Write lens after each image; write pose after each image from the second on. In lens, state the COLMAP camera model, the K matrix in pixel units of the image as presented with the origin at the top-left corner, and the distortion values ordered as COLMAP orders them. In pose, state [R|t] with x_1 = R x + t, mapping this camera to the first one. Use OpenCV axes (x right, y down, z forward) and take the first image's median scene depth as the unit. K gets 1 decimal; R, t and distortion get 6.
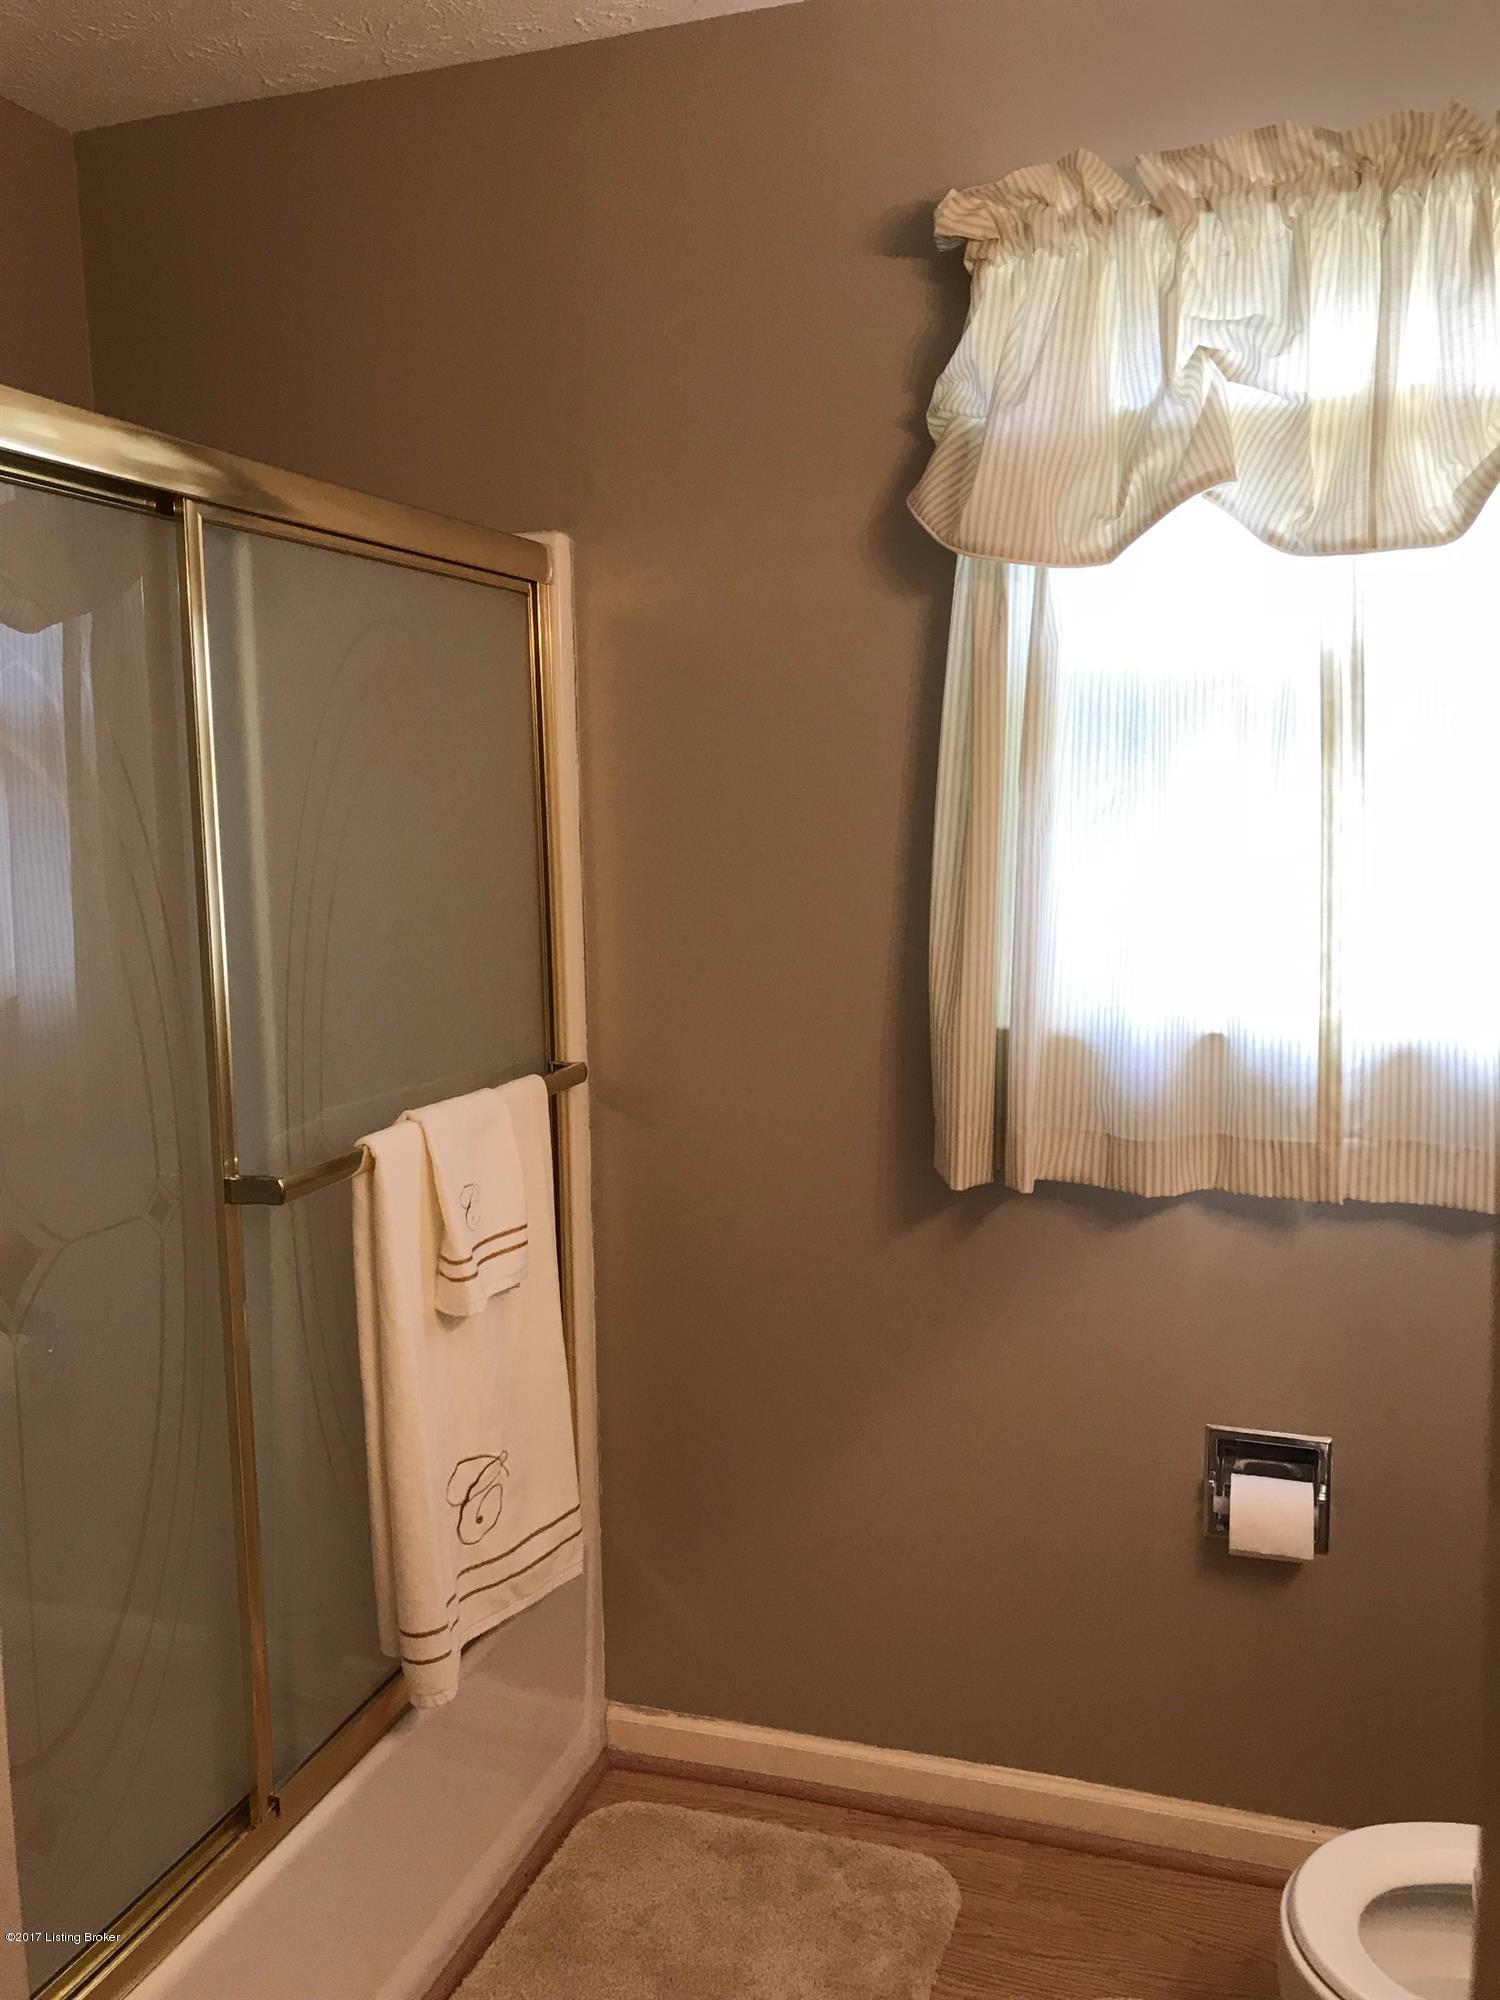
lens RADIAL K [[1632.0, 0, 755.3], [0, 1632.0, 946.1], [0, 0, 1]] dist [0.030956, 0.008585]
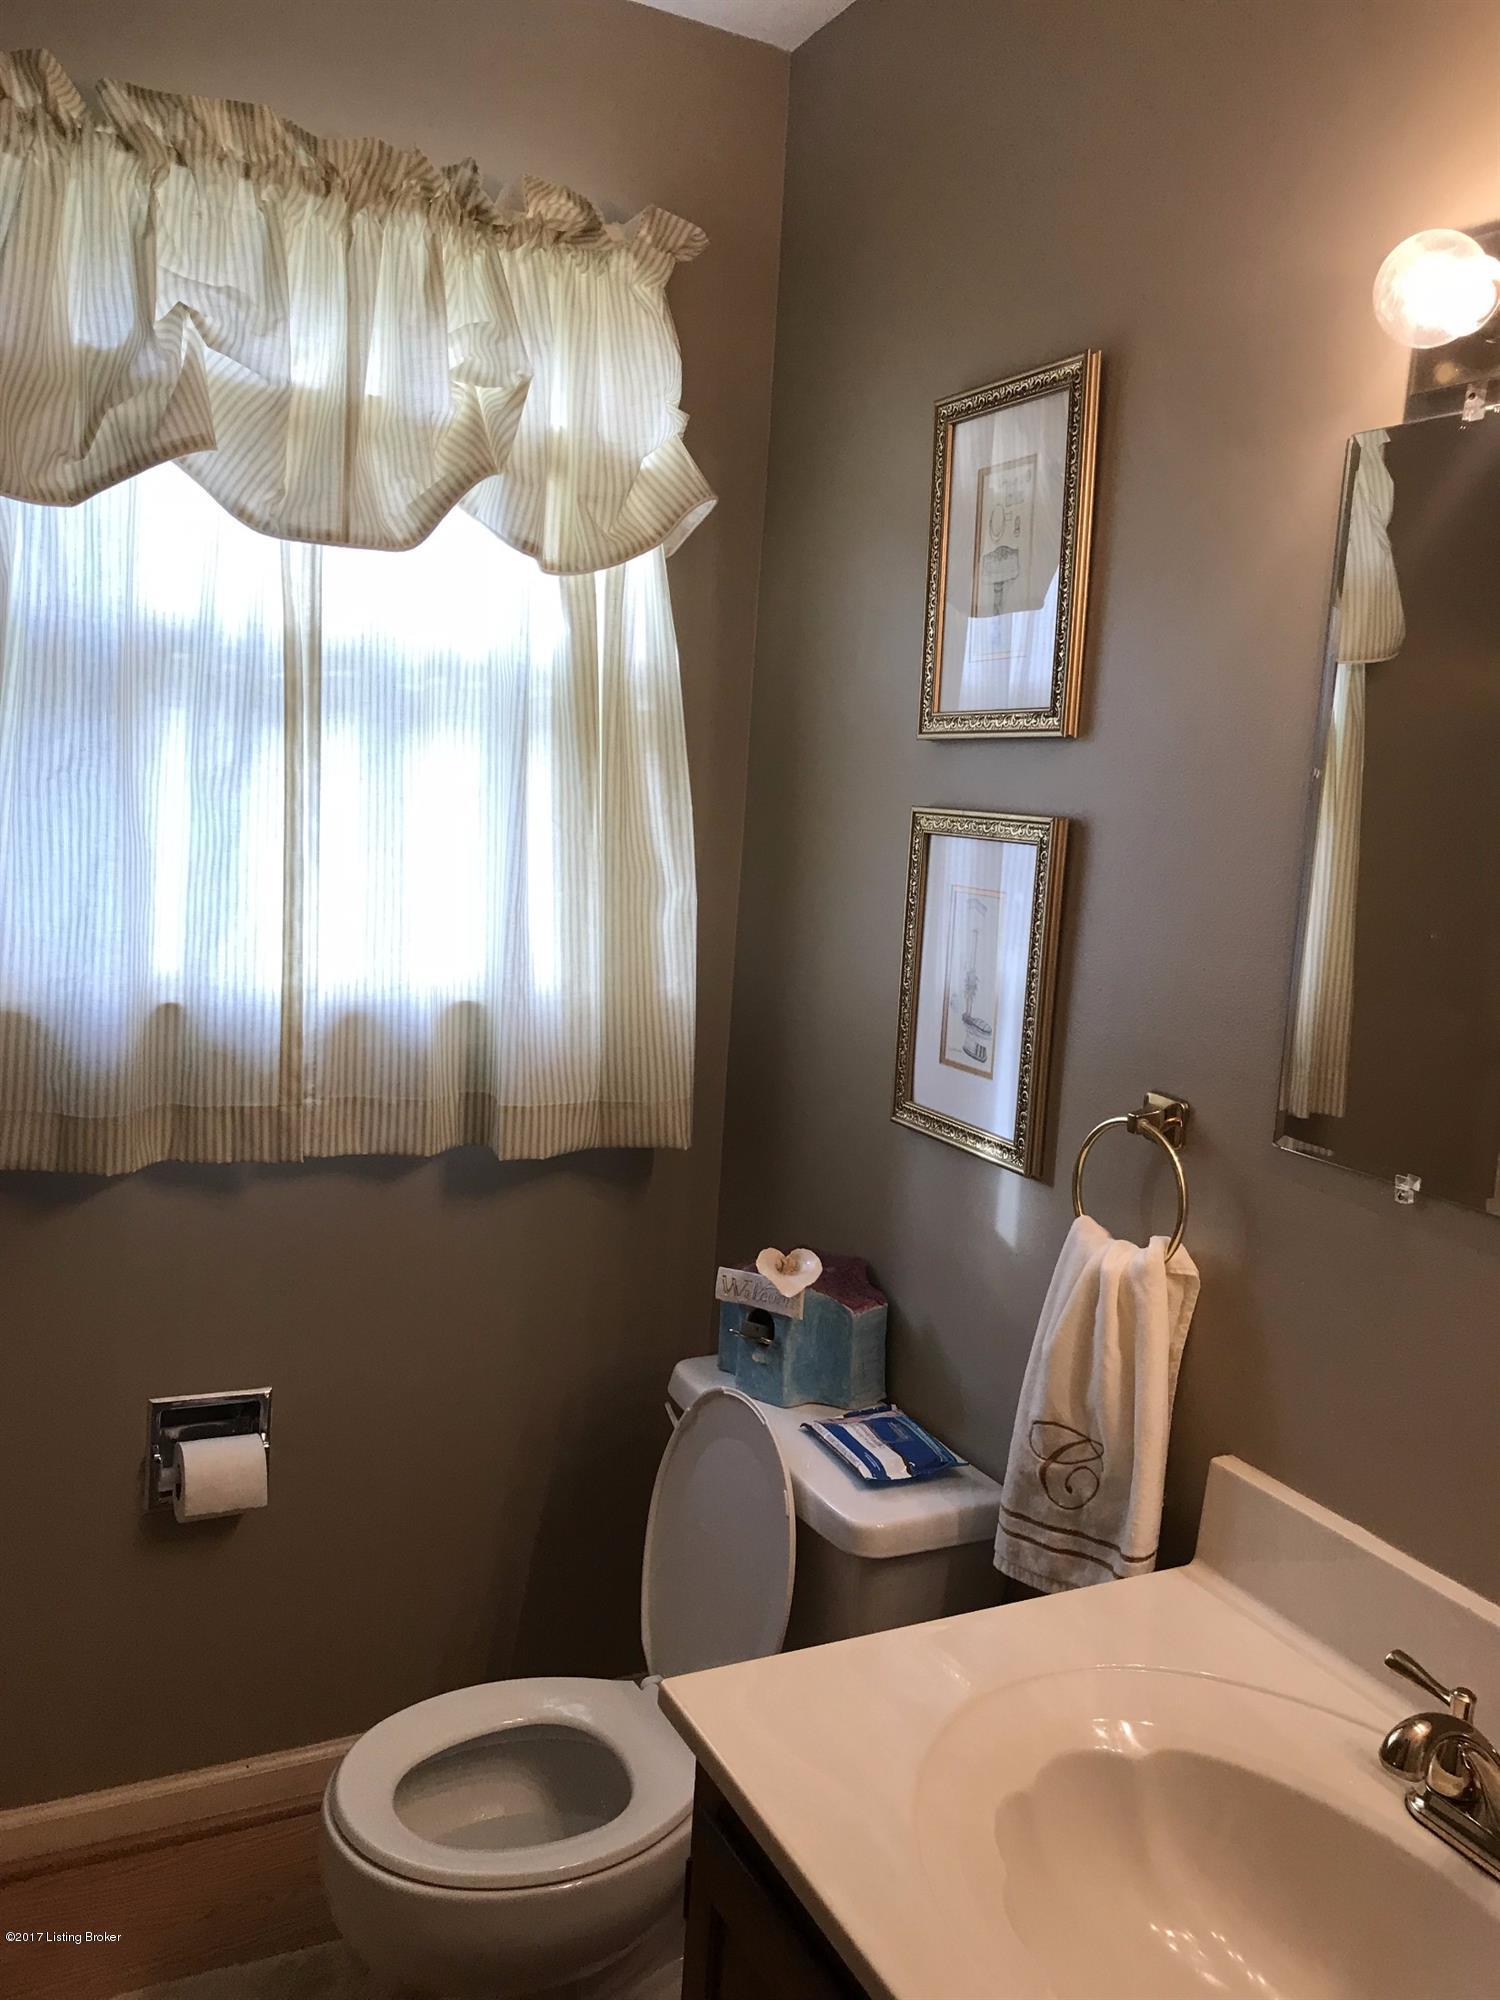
lens RADIAL K [[1632.0, 0, 755.3], [0, 1632.0, 946.1], [0, 0, 1]] dist [0.030956, 0.008585]
pose [[0.708604, -0.005771, 0.705583, -0.178692], [-0.010785, 0.999761, 0.019008, -0.004098], [-0.705524, -0.021080, 0.708373, 0.053733]]
